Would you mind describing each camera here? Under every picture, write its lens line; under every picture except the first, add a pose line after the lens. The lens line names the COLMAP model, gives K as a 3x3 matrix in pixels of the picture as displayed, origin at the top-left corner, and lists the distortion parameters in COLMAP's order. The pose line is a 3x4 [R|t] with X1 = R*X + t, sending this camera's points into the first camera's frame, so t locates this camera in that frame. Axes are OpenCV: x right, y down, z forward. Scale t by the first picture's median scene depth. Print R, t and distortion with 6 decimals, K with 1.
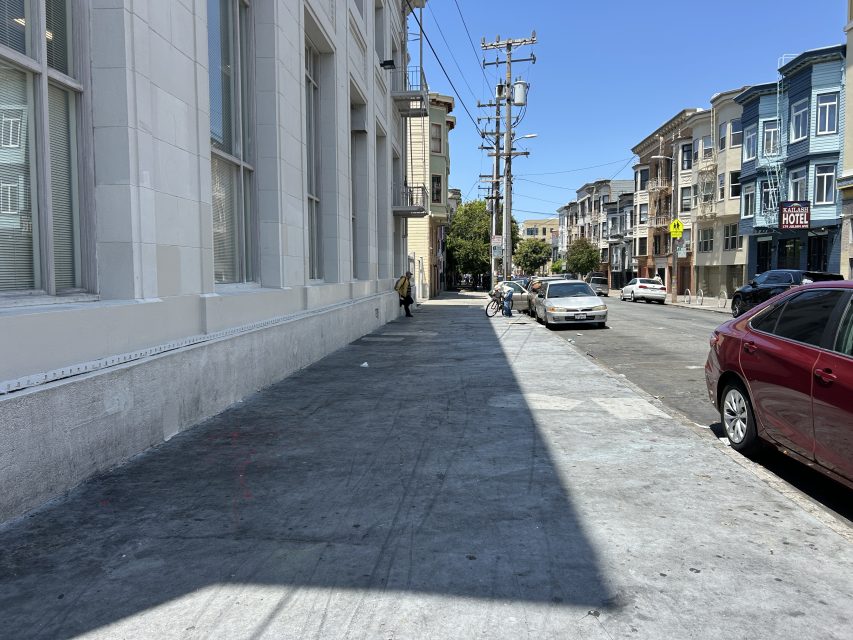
lens RADIAL K [[647.3, 0, 426.5], [0, 647.3, 320.0], [0, 0, 1]] dist [0.041366, -0.006060]
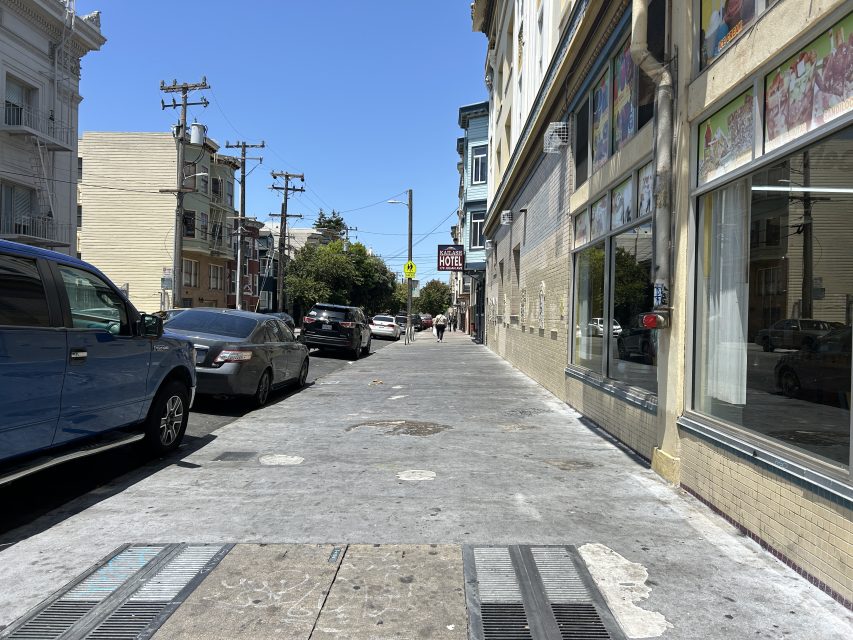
lens RADIAL K [[647.3, 0, 426.5], [0, 647.3, 320.0], [0, 0, 1]] dist [0.041366, -0.006060]
pose [[0.999202, 0.021604, 0.033596, 0.488516], [-0.019423, 0.997766, -0.063917, 0.008539], [-0.034902, 0.063213, 0.997390, -0.037494]]
